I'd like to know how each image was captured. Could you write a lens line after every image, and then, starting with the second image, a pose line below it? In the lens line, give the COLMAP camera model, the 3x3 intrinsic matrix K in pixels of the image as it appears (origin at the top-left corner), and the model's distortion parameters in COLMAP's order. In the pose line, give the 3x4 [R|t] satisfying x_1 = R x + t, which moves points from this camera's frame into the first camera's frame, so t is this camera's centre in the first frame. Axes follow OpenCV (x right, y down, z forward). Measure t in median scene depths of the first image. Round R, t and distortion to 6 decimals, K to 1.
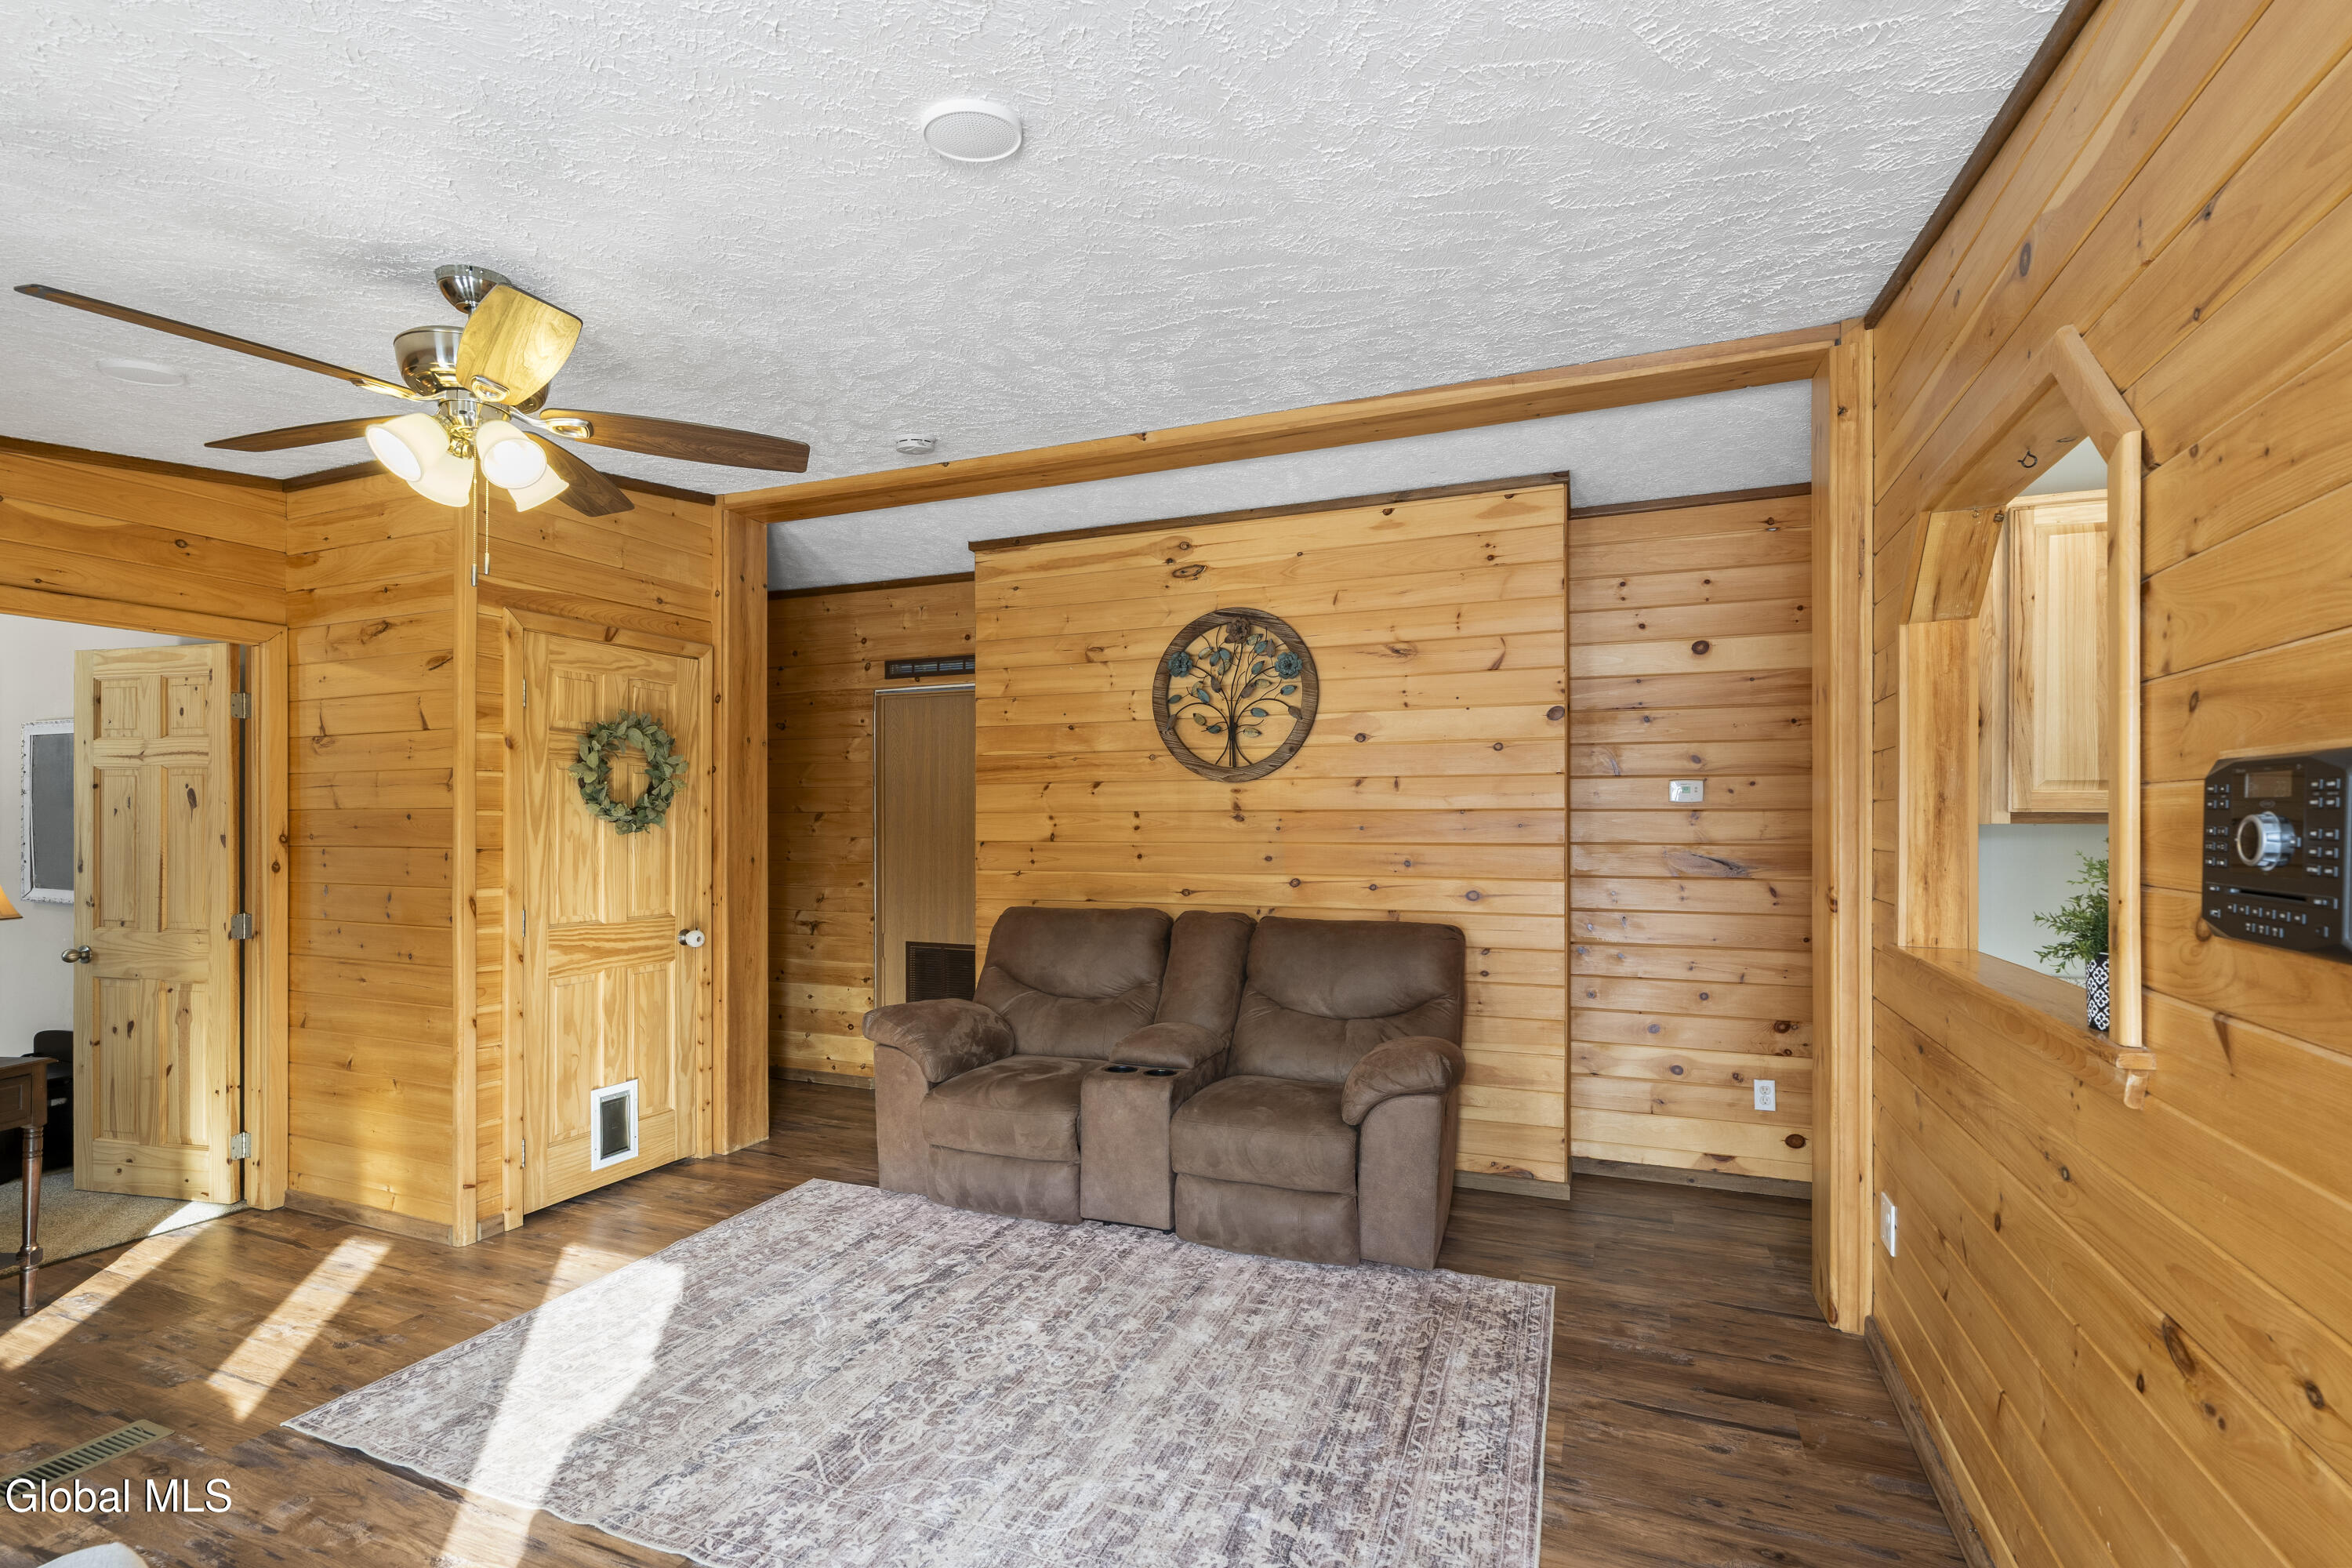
lens RADIAL K [[1073.6, 0, 1164.6], [0, 1073.6, 821.5], [0, 0, 1]] dist [-0.010260, 0.003855]
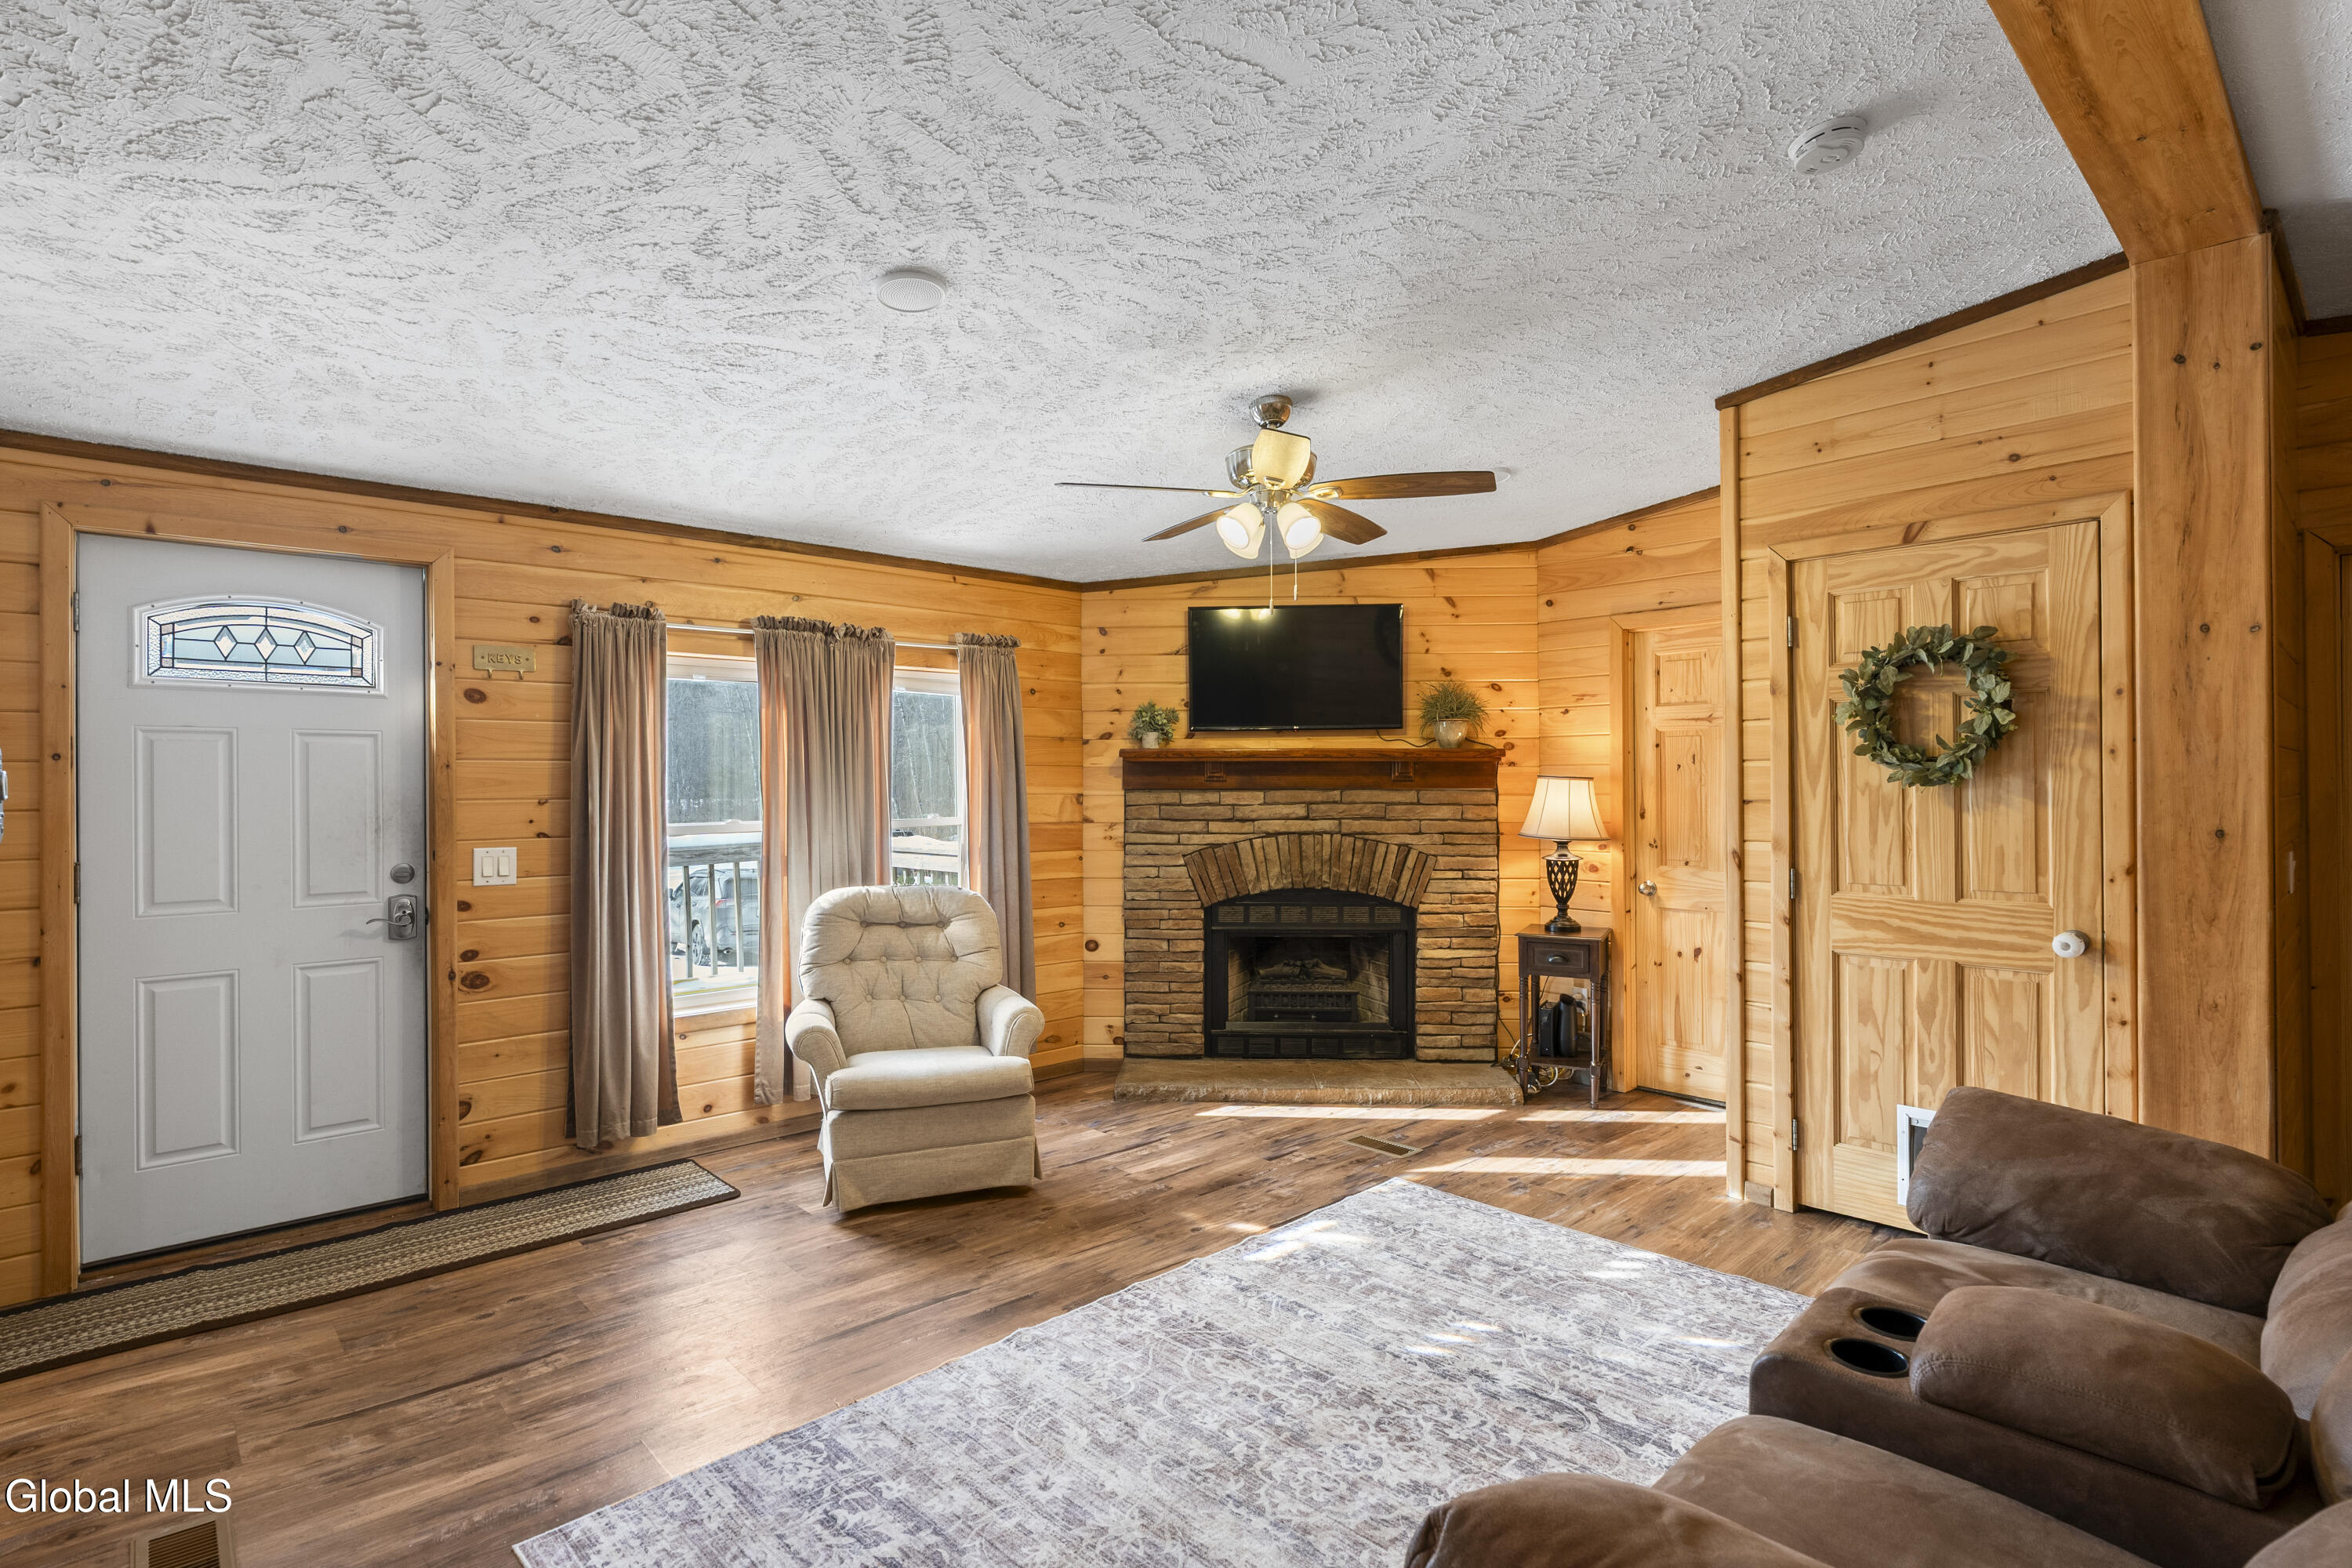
lens RADIAL K [[1142.9, 0, 1181.8], [0, 1142.9, 785.5], [0, 0, 1]] dist [-0.006688, 0.005117]
pose [[-0.408246, 0.003282, -0.912866, 0.475436], [0.006150, 0.999981, 0.000844, 0.006863], [0.912851, -0.005269, -0.408258, 0.867614]]
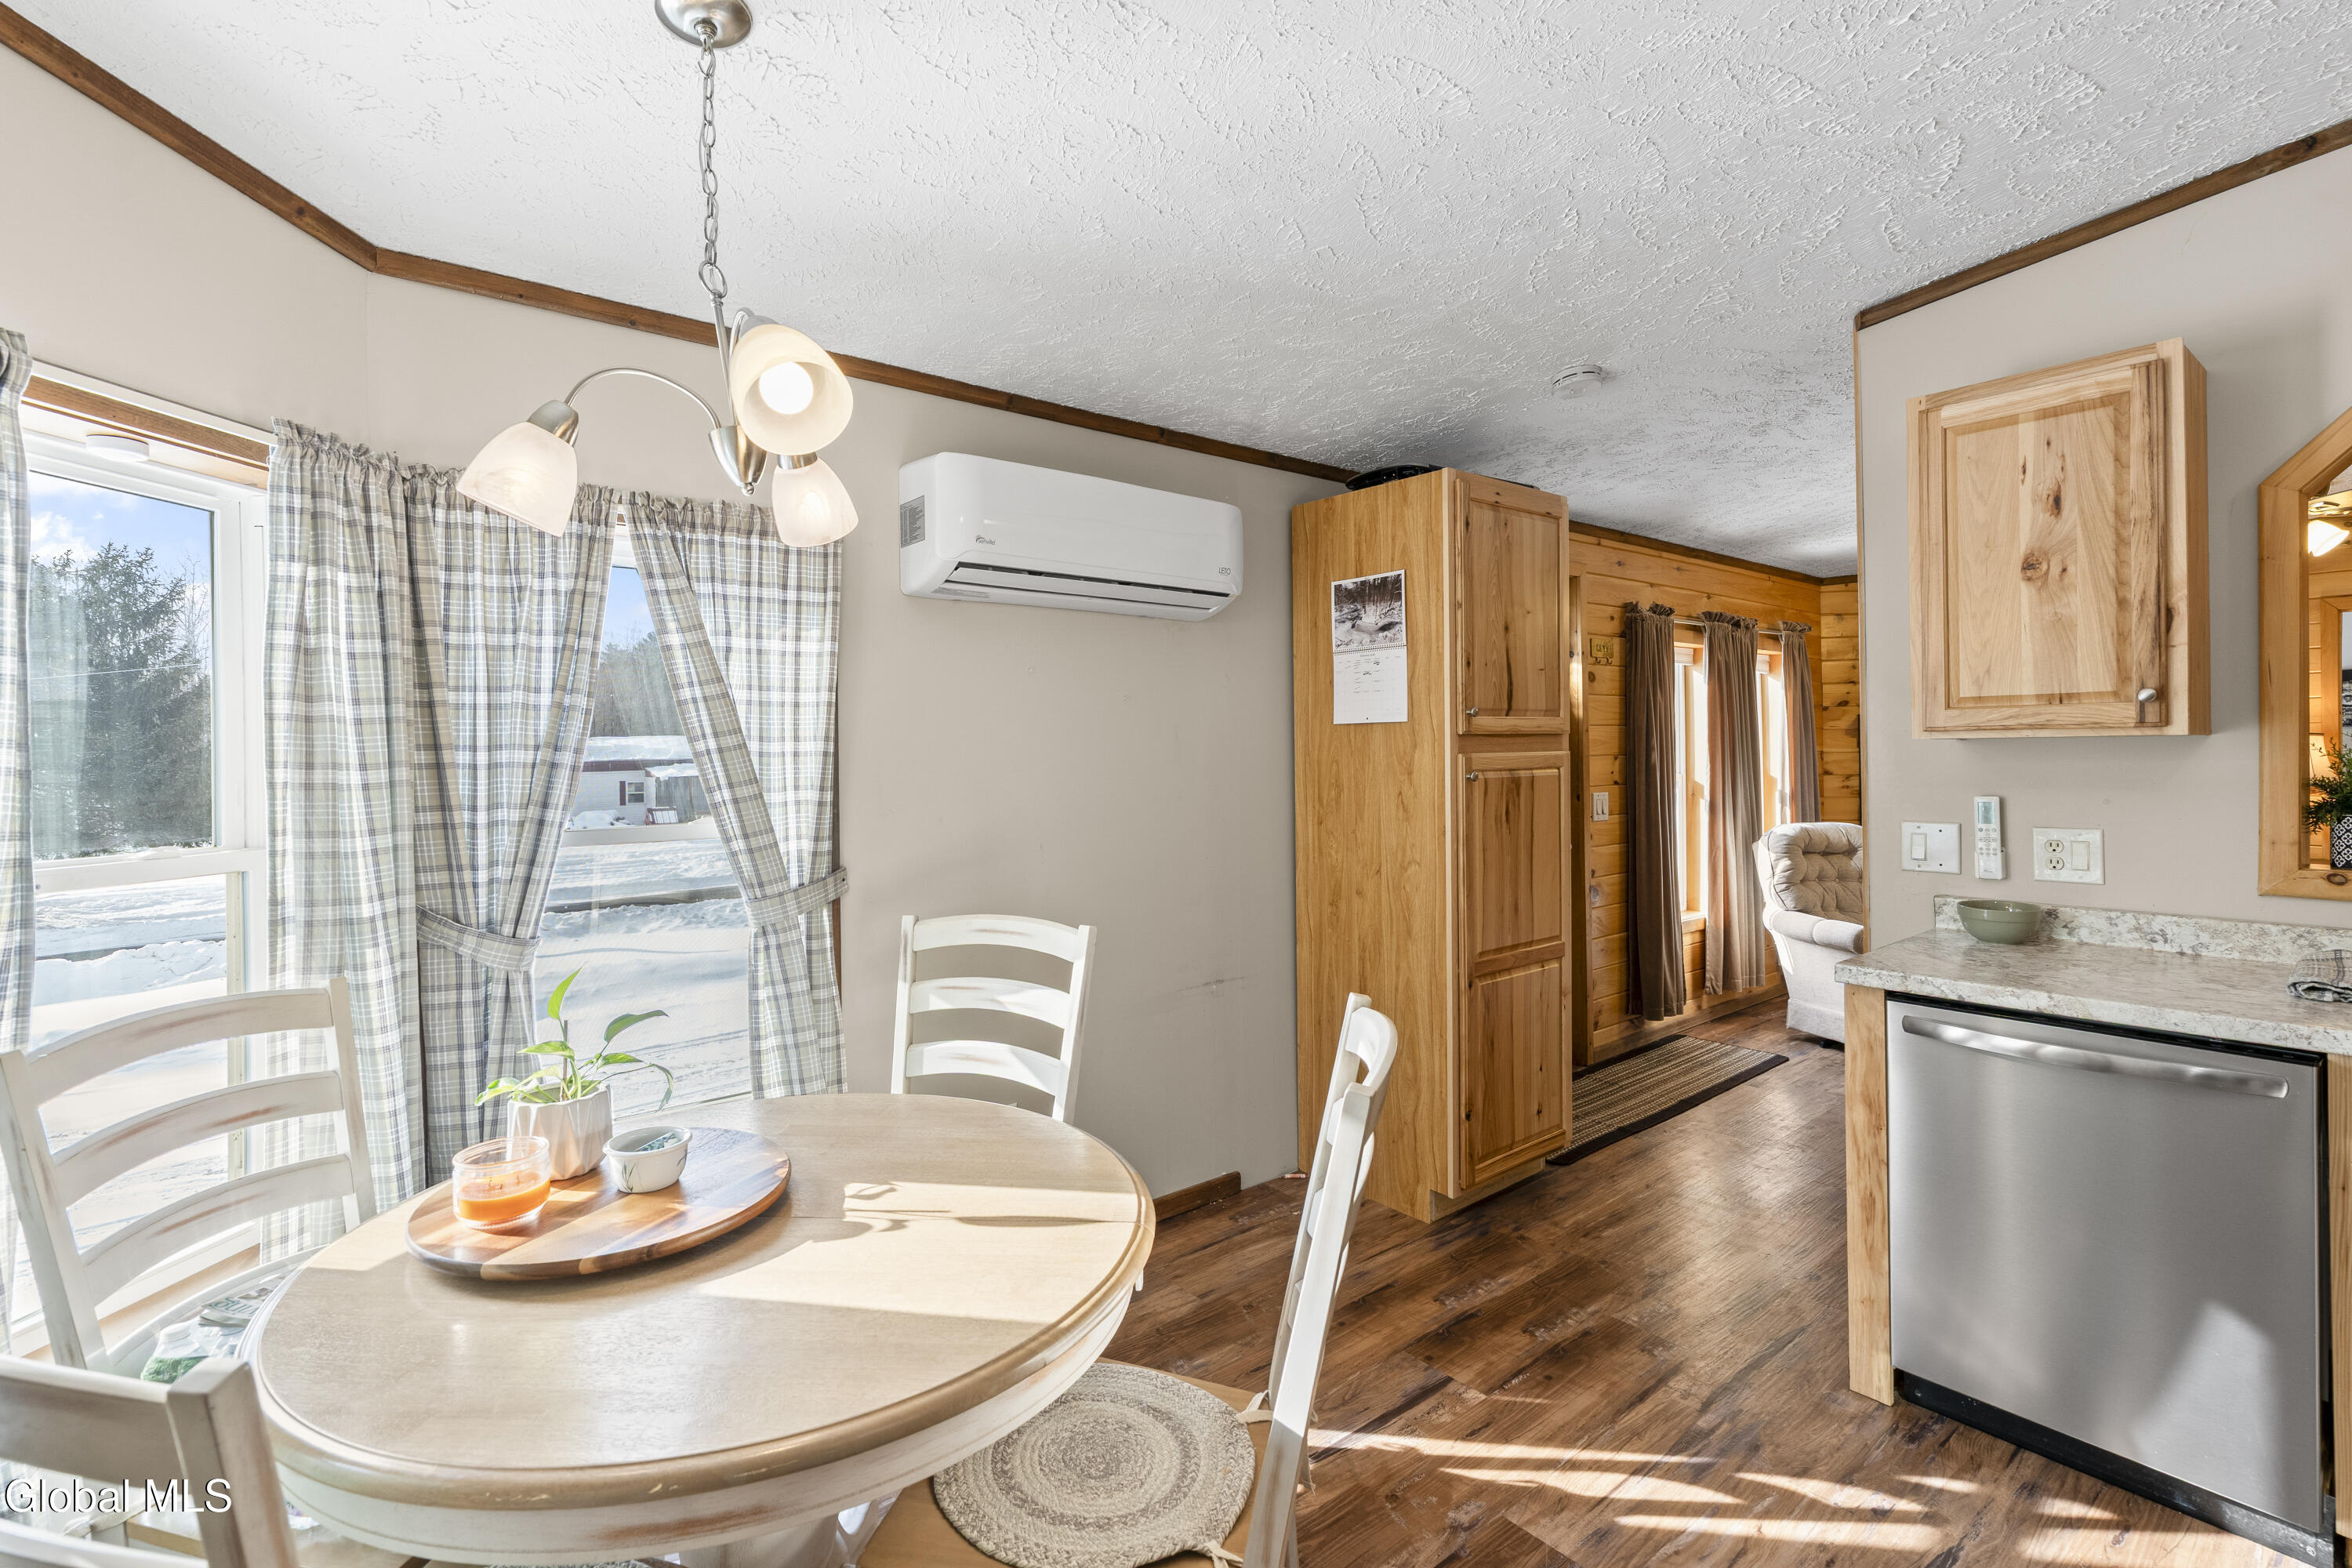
lens RADIAL K [[1073.6, 0, 1180.0], [0, 1073.6, 759.7], [0, 0, 1]] dist [-0.010260, 0.003855]
pose [[-0.468654, 0.013549, -0.883278, 1.097068], [0.014208, 0.999869, 0.007799, 0.004620], [0.883268, -0.008894, -0.468785, 0.096830]]
